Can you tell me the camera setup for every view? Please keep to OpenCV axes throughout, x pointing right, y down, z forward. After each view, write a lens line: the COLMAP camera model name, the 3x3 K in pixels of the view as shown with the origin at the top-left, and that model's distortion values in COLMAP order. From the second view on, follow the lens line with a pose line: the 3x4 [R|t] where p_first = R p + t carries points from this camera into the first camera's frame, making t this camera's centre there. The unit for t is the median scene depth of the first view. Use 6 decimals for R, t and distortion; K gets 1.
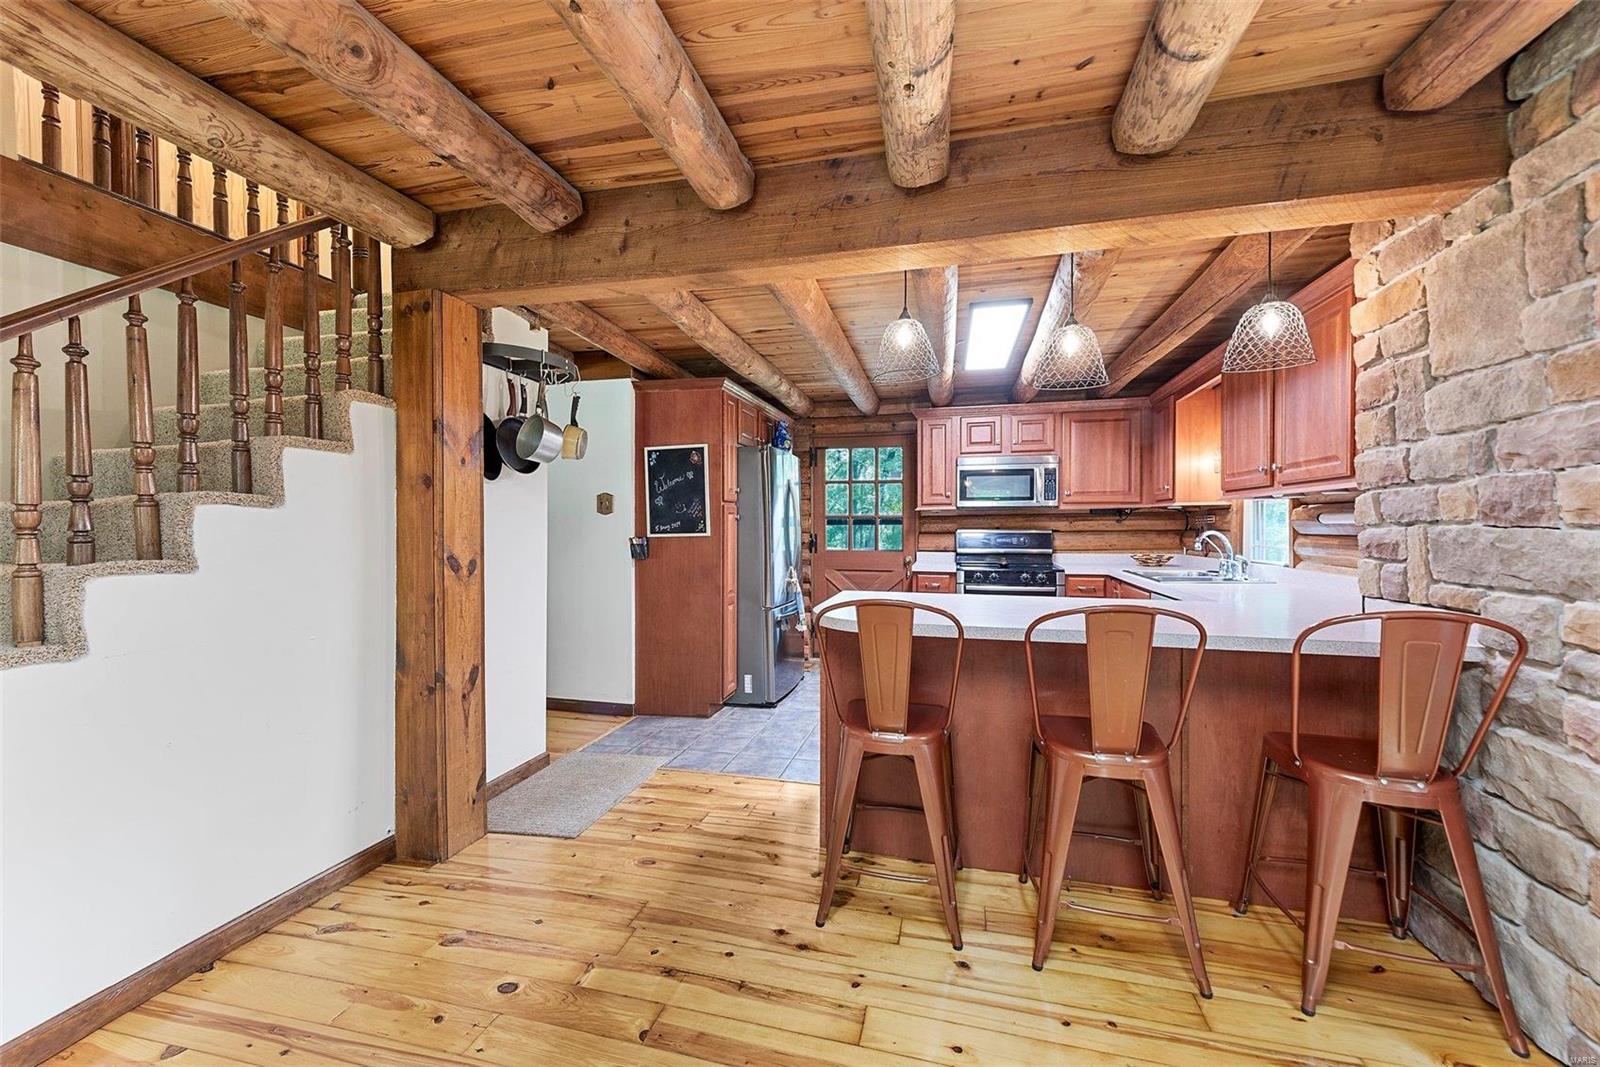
lens RADIAL K [[638.1, 0, 789.3], [0, 638.1, 531.1], [0, 0, 1]] dist [0.017115, -0.004940]
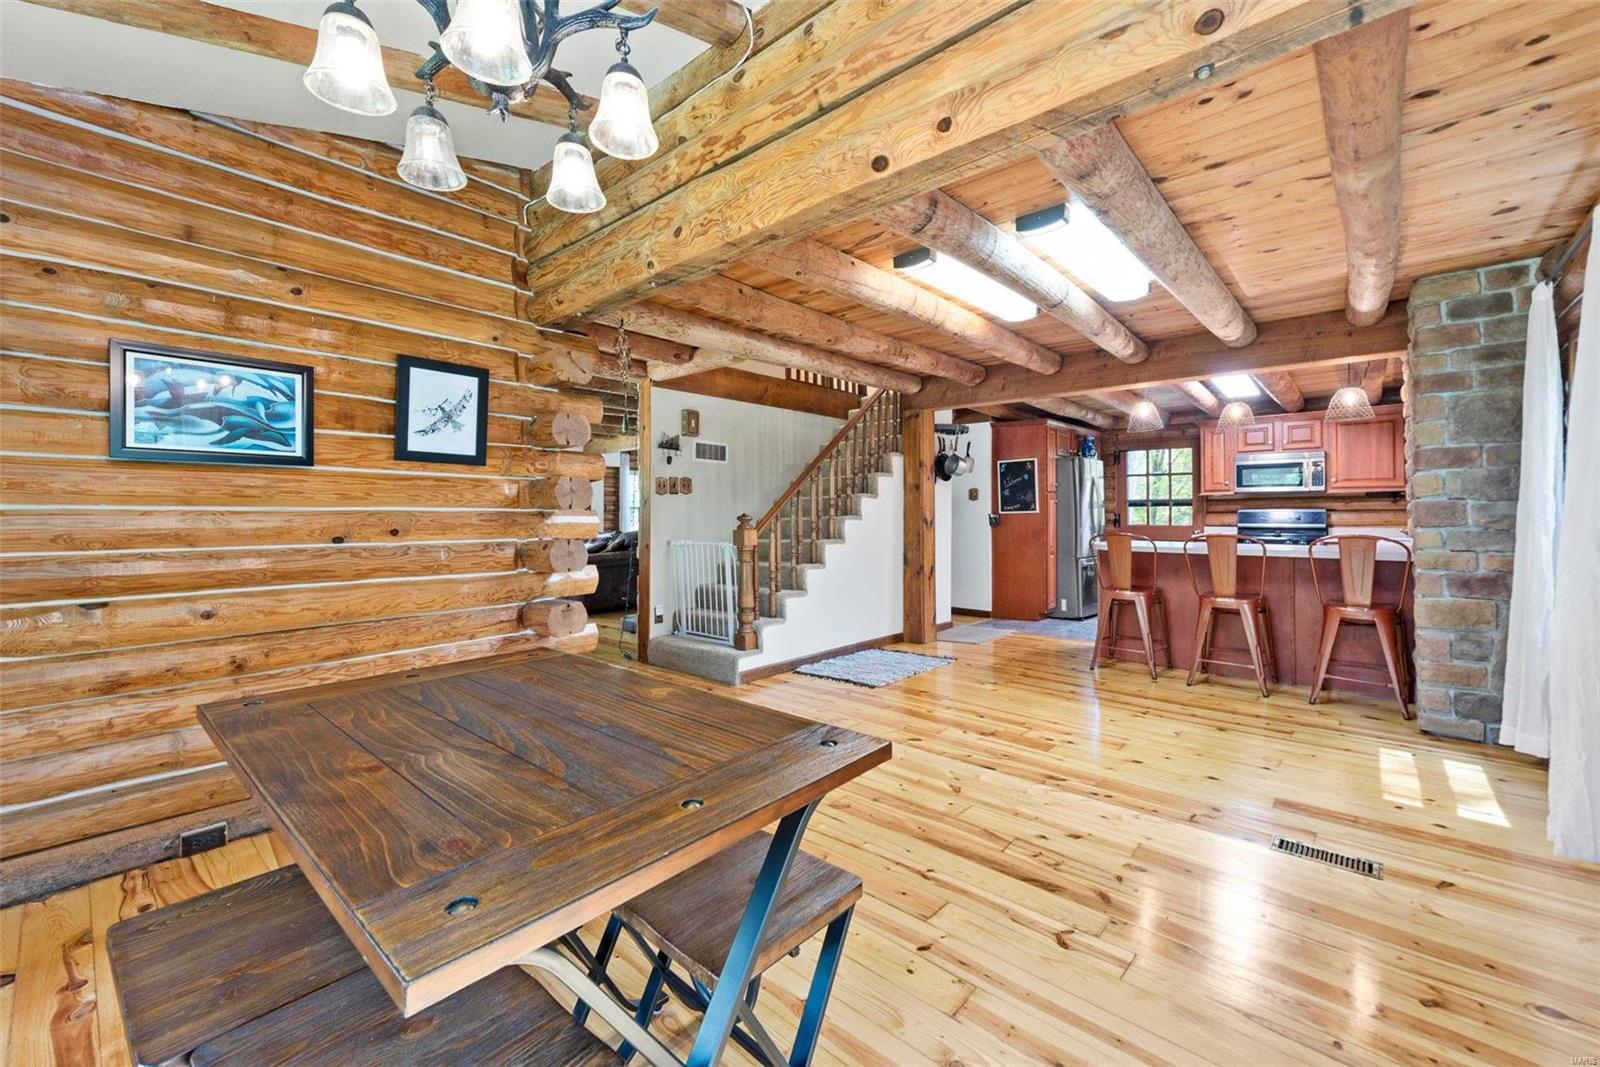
lens RADIAL K [[650.7, 0, 775.4], [0, 650.7, 512.4], [0, 0, 1]] dist [0.000231, -0.000206]
pose [[0.879833, -0.002506, -0.475276, 0.107745], [-0.002841, 0.999940, -0.010532, 0.036360], [0.475274, 0.010617, 0.879774, -1.122293]]
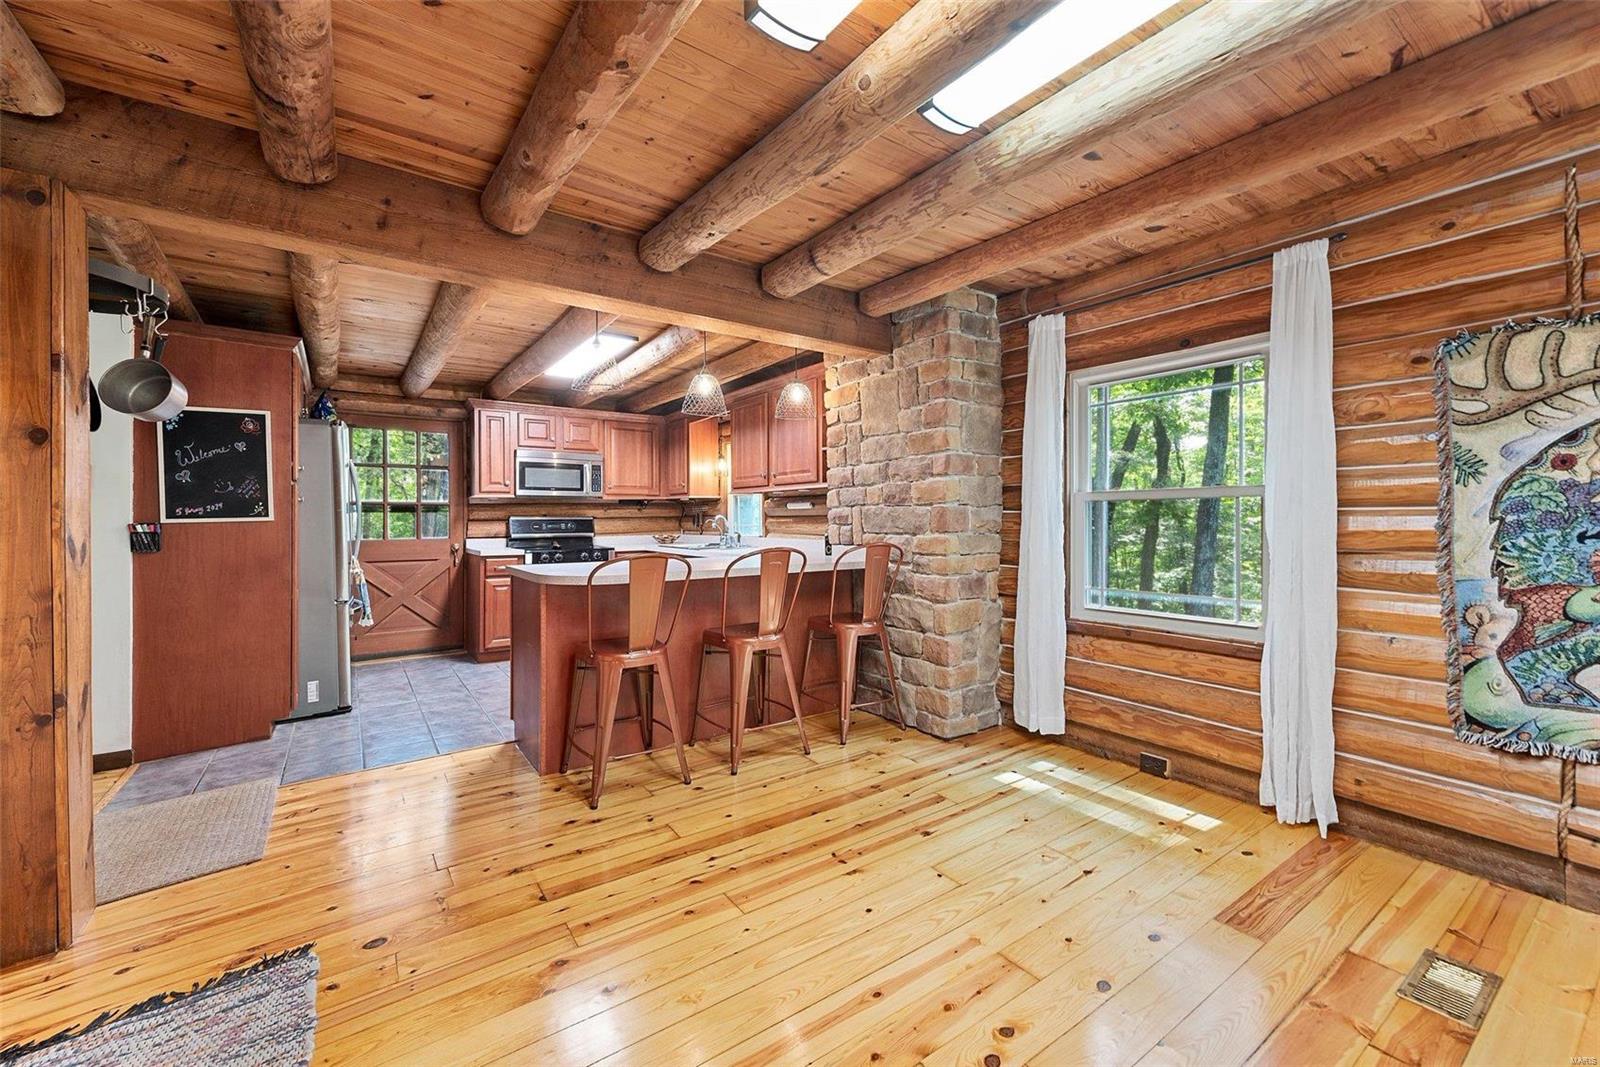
lens RADIAL K [[643.6, 0, 802.0], [0, 643.6, 517.9], [0, 0, 1]] dist [0.002250, -0.000084]
pose [[0.638818, -0.001526, 0.769357, -0.448219], [0.012886, 0.999879, -0.008717, 0.027235], [-0.769250, 0.015483, 0.638760, -0.108700]]
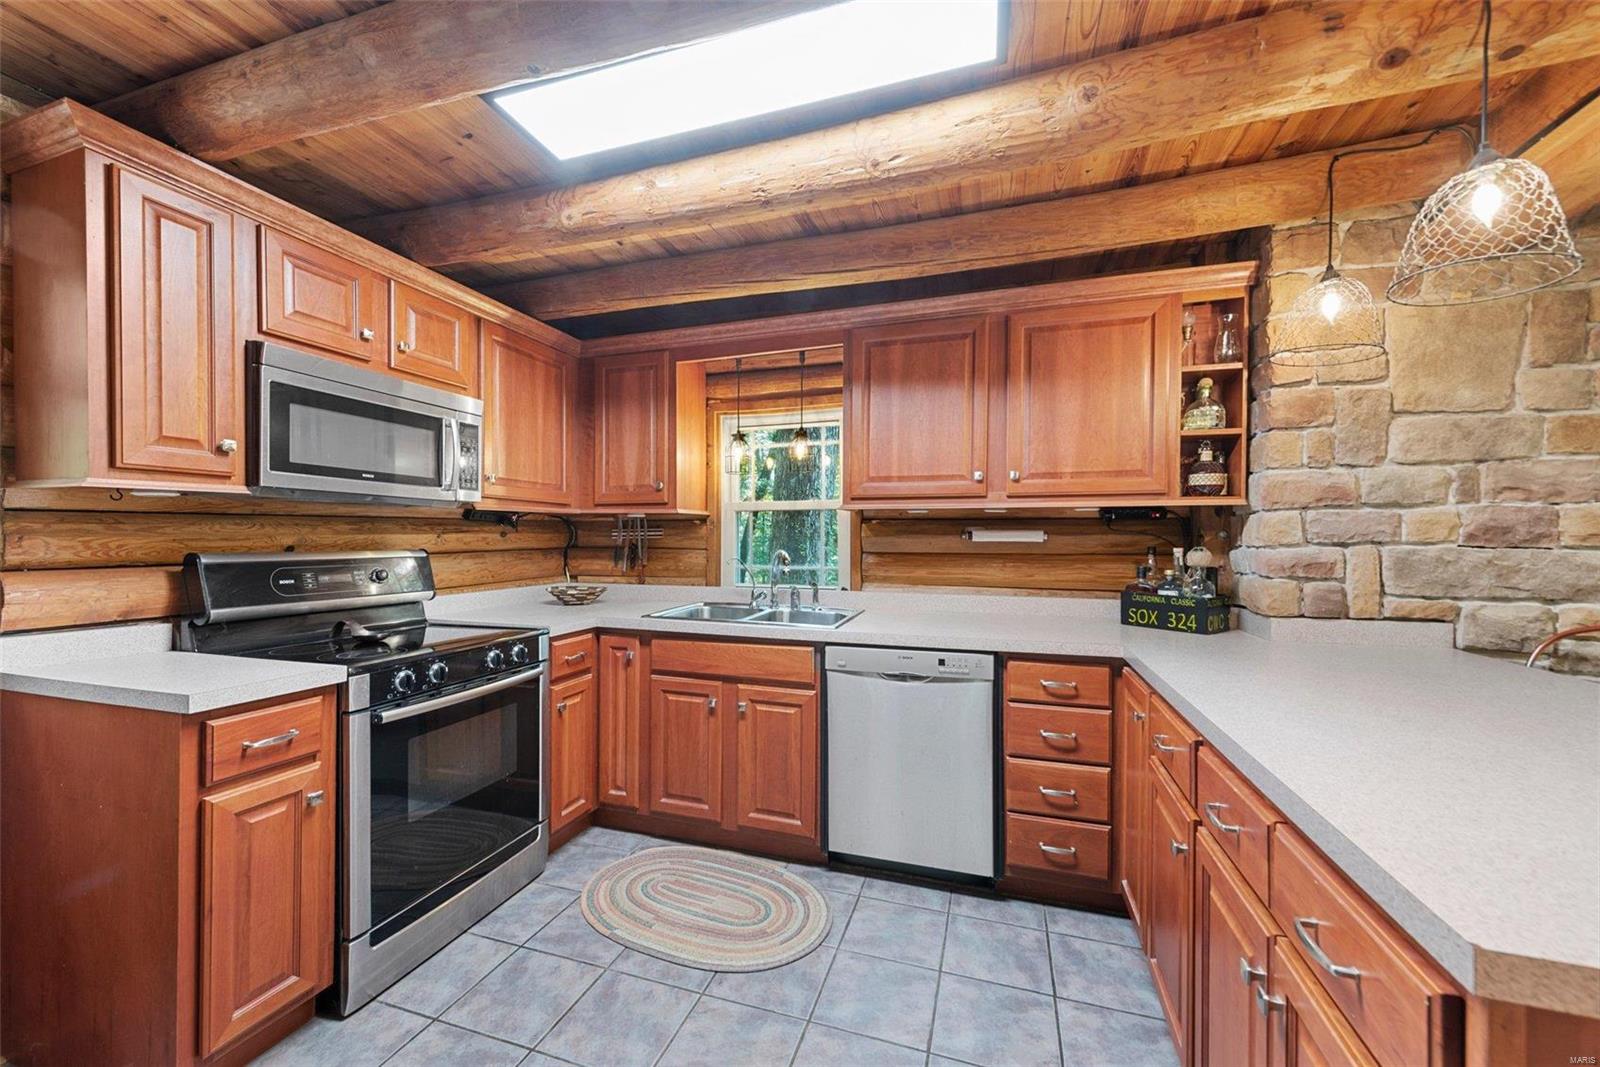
lens RADIAL K [[622.0, 0, 795.1], [0, 622.0, 548.0], [0, 0, 1]] dist [0.009141, -0.000031]
pose [[0.062618, -0.013880, 0.997941, -0.082027], [0.005338, 0.999894, 0.013572, -0.015054], [-0.998023, 0.004477, 0.062686, 1.179708]]
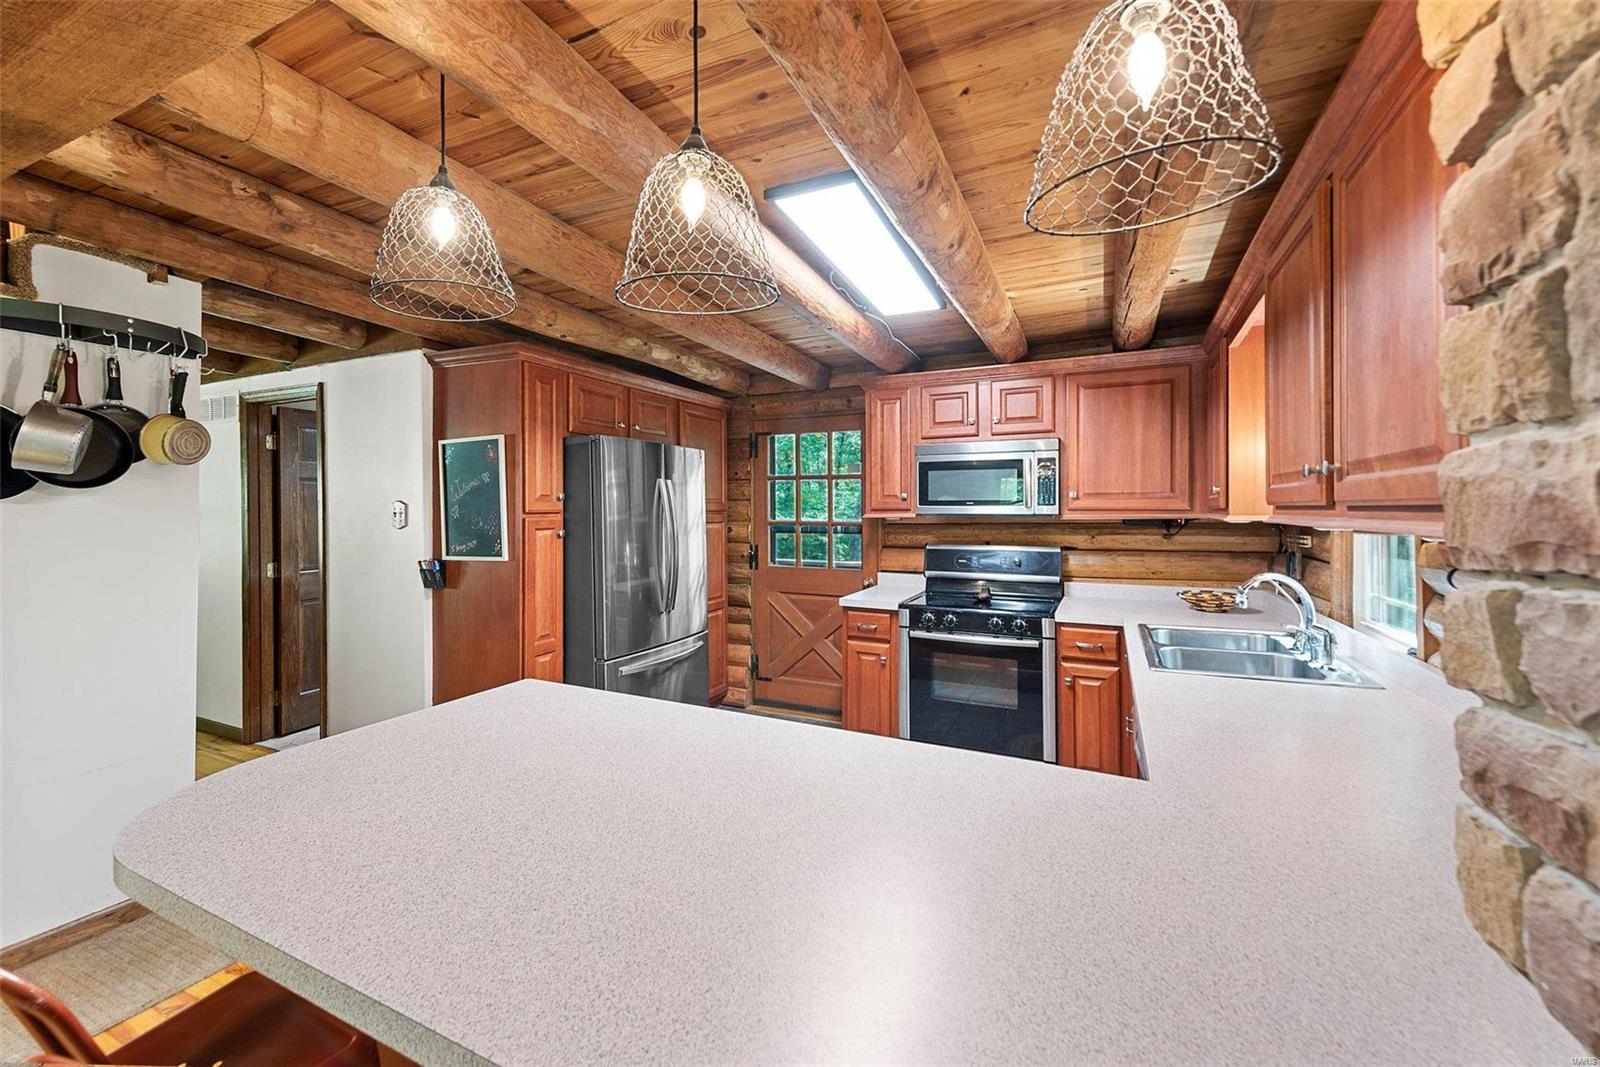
lens RADIAL K [[650.7, 0, 789.8], [0, 650.7, 507.7], [0, 0, 1]] dist [0.007101, -0.000342]
pose [[0.980229, 0.001161, -0.197861, 0.454262], [-0.003134, 0.999948, -0.009659, -0.063114], [0.197840, 0.010088, 0.980182, 0.452540]]
